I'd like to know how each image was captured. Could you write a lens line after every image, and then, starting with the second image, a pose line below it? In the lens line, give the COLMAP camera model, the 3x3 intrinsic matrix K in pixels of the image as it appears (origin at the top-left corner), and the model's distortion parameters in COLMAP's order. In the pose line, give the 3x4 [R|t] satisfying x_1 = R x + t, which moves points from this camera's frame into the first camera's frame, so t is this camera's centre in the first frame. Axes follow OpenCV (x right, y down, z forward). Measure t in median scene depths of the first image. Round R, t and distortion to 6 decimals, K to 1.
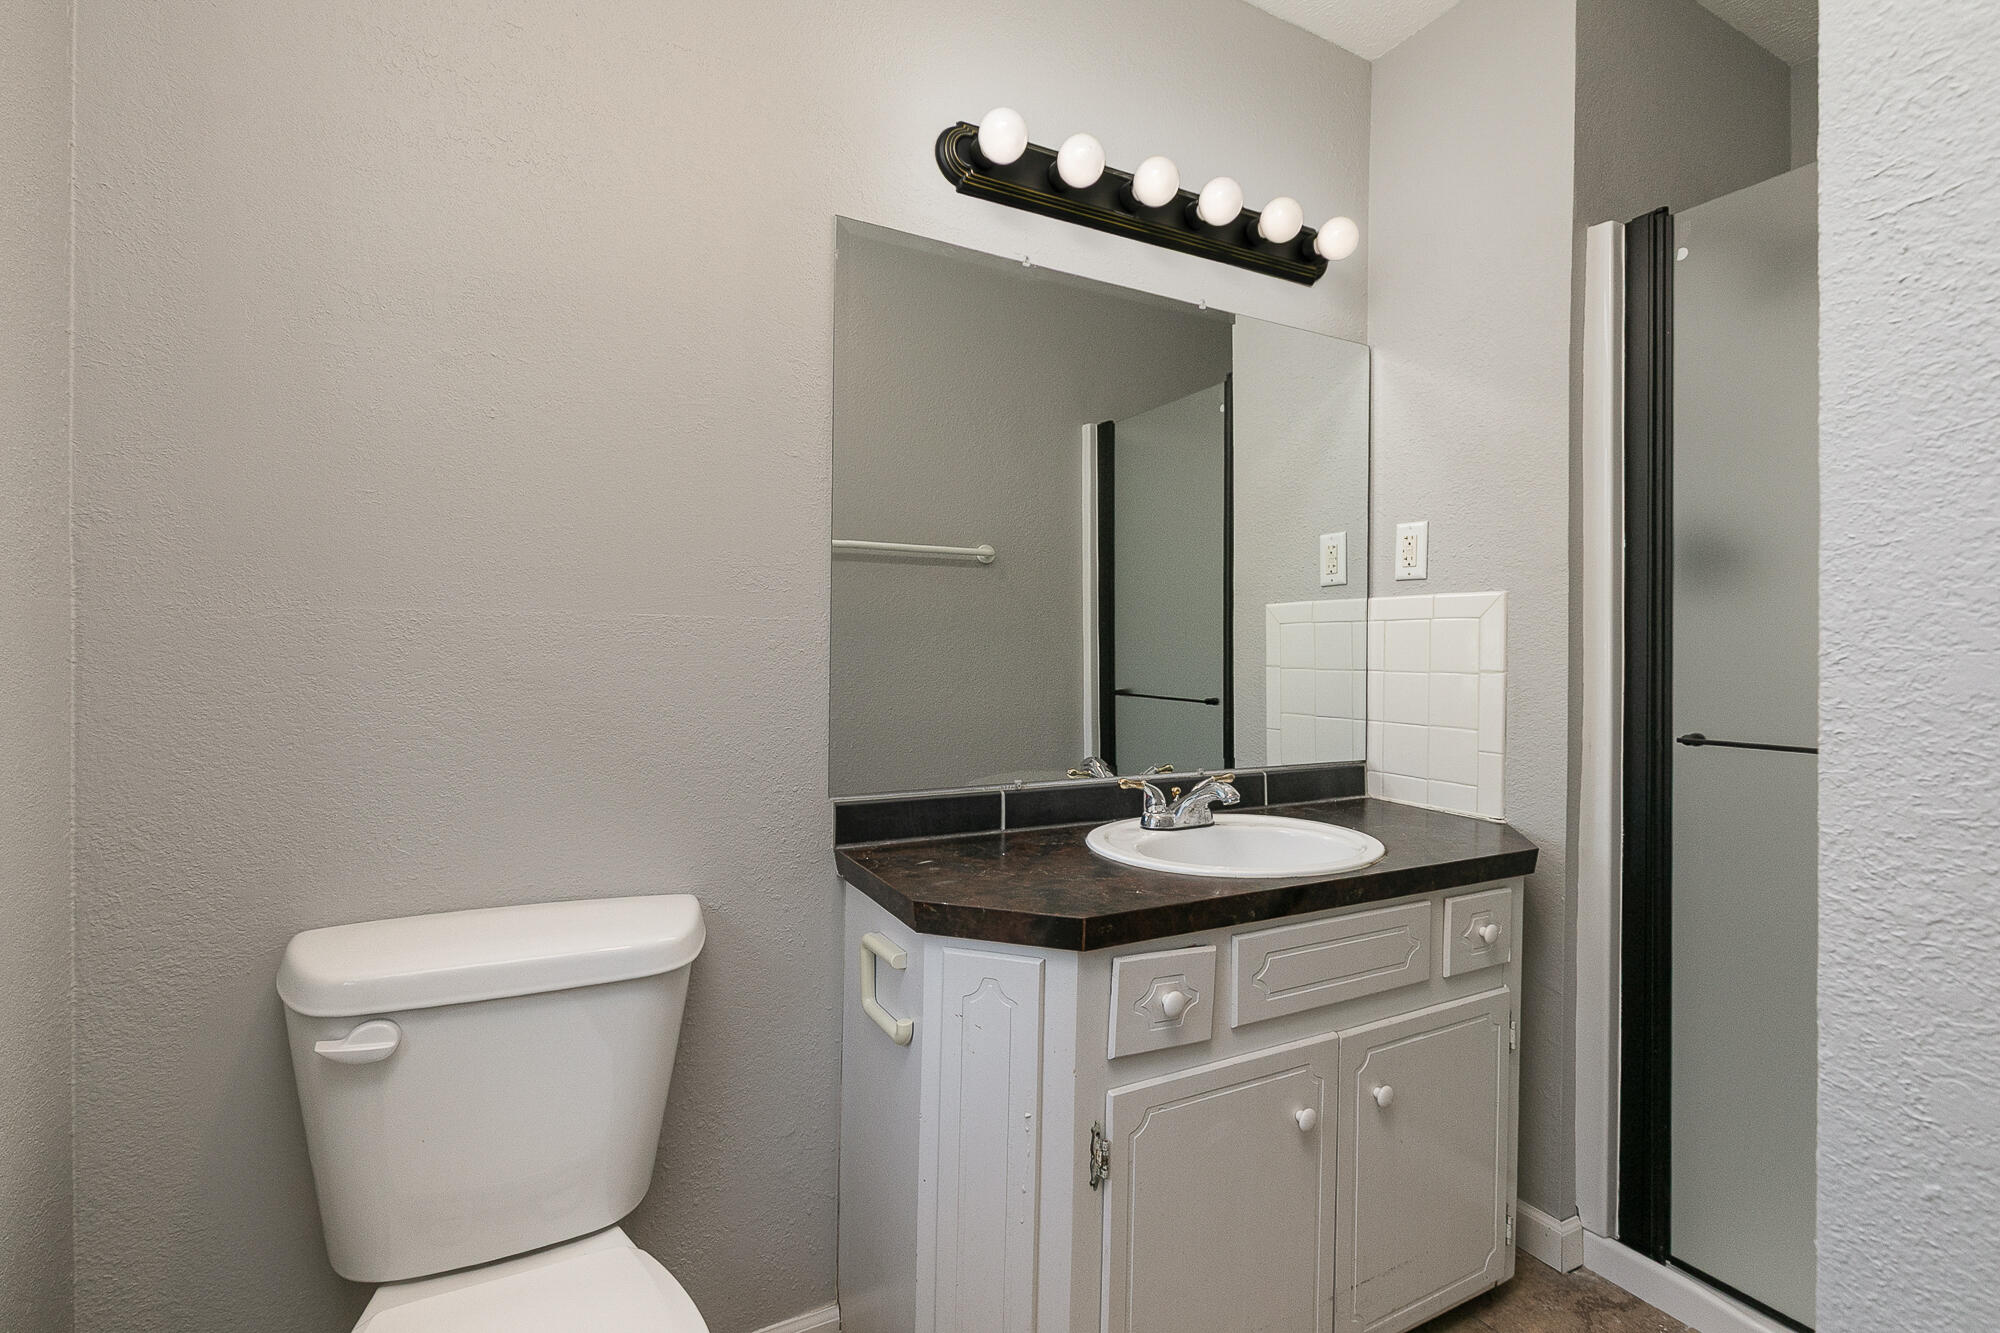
lens RADIAL K [[916.4, 0, 993.5], [0, 916.4, 655.1], [0, 0, 1]] dist [0.001549, -0.001272]
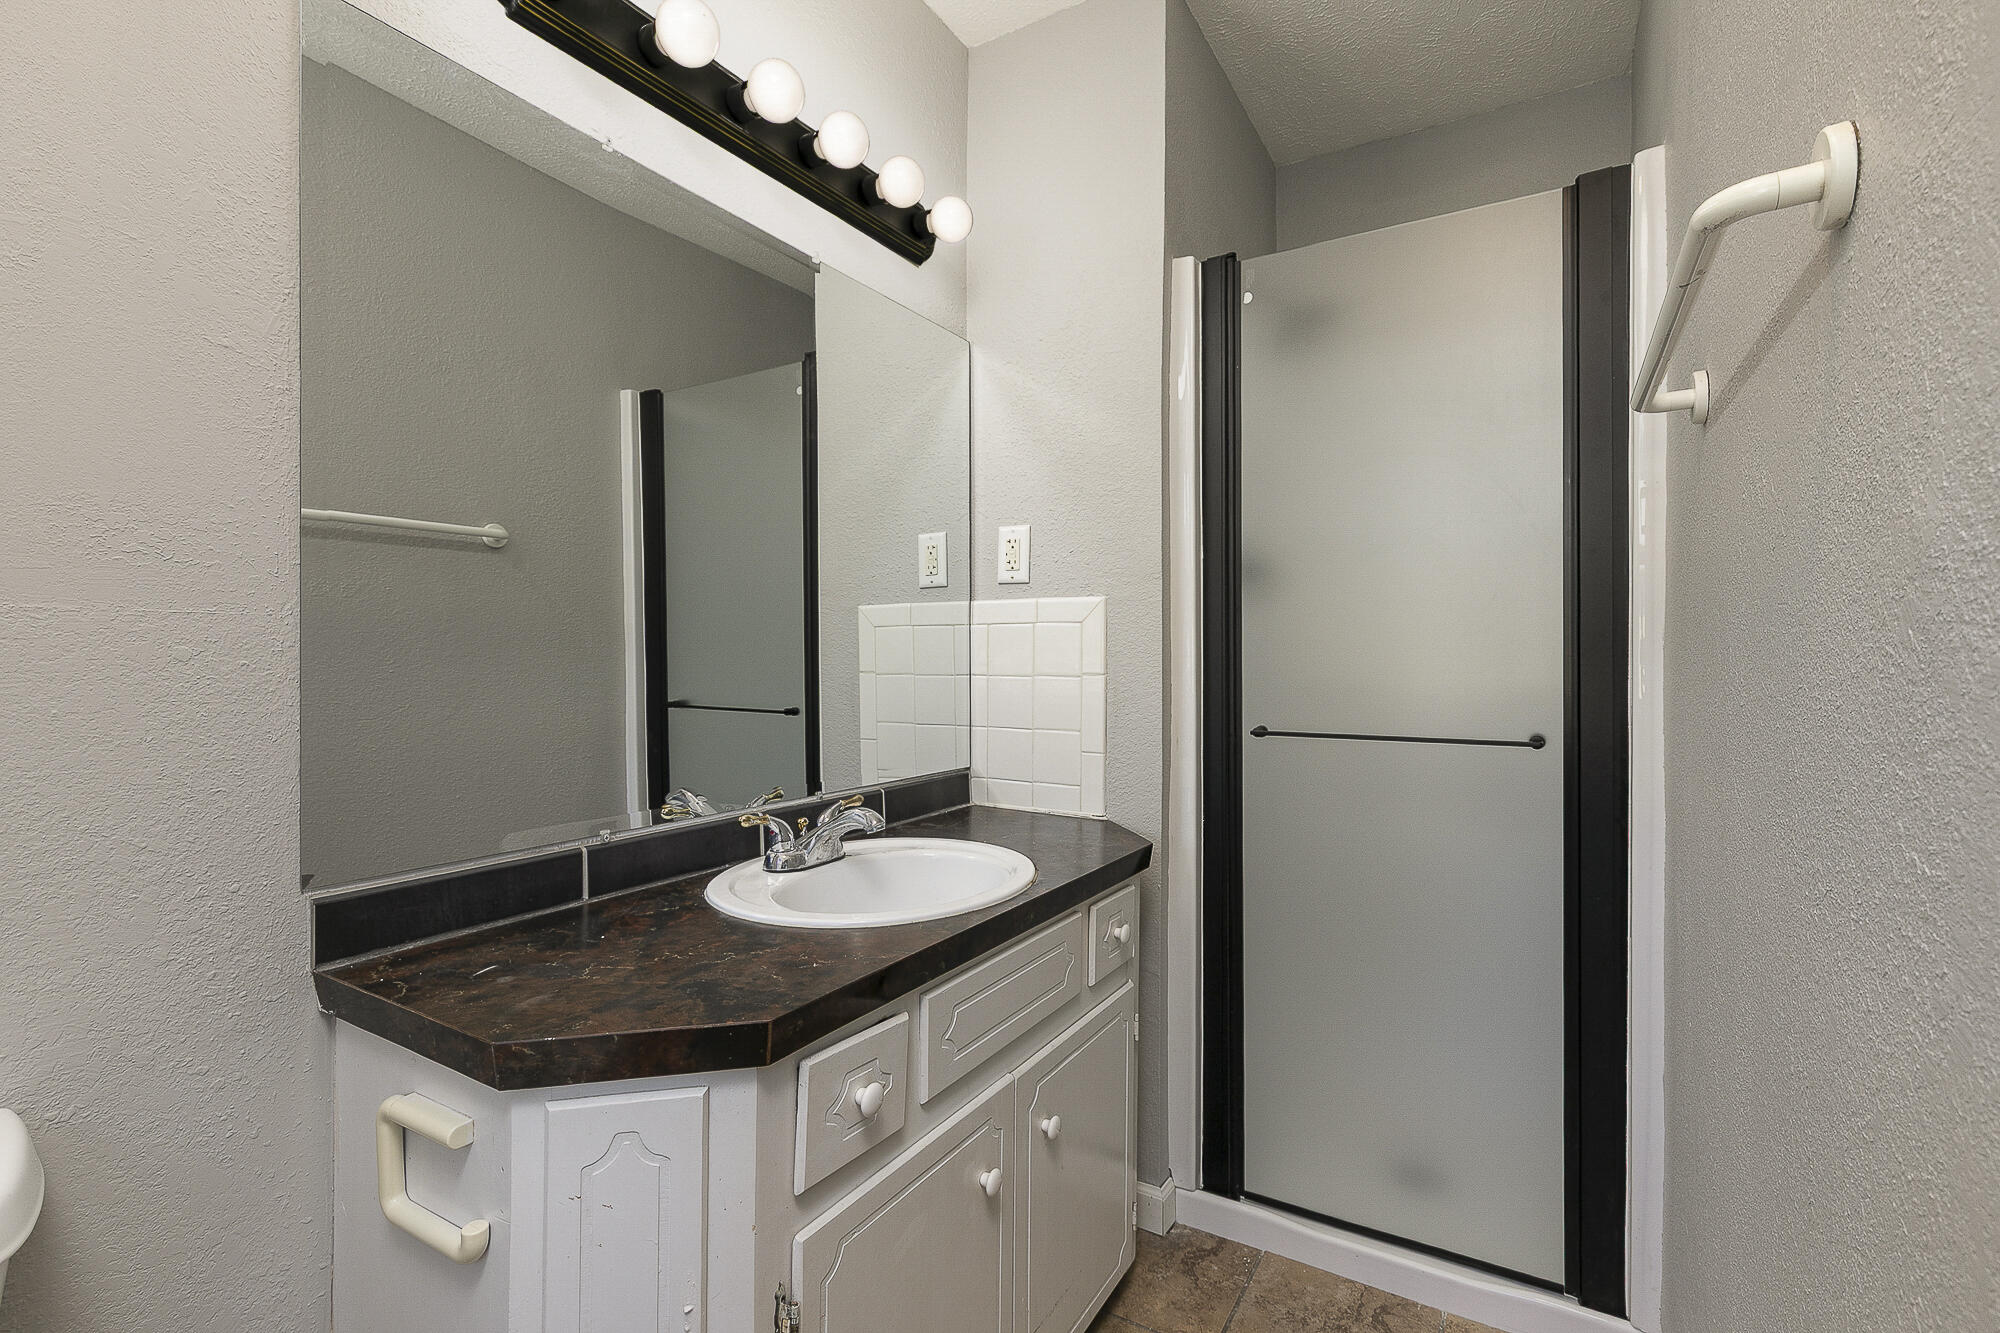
lens RADIAL K [[916.4, 0, 1008.2], [0, 916.4, 664.6], [0, 0, 1]] dist [0.001549, -0.001272]
pose [[0.856112, -0.014157, 0.516596, -0.079618], [0.010902, 0.999897, 0.009334, -0.004088], [-0.516675, -0.002359, 0.856179, 0.185279]]
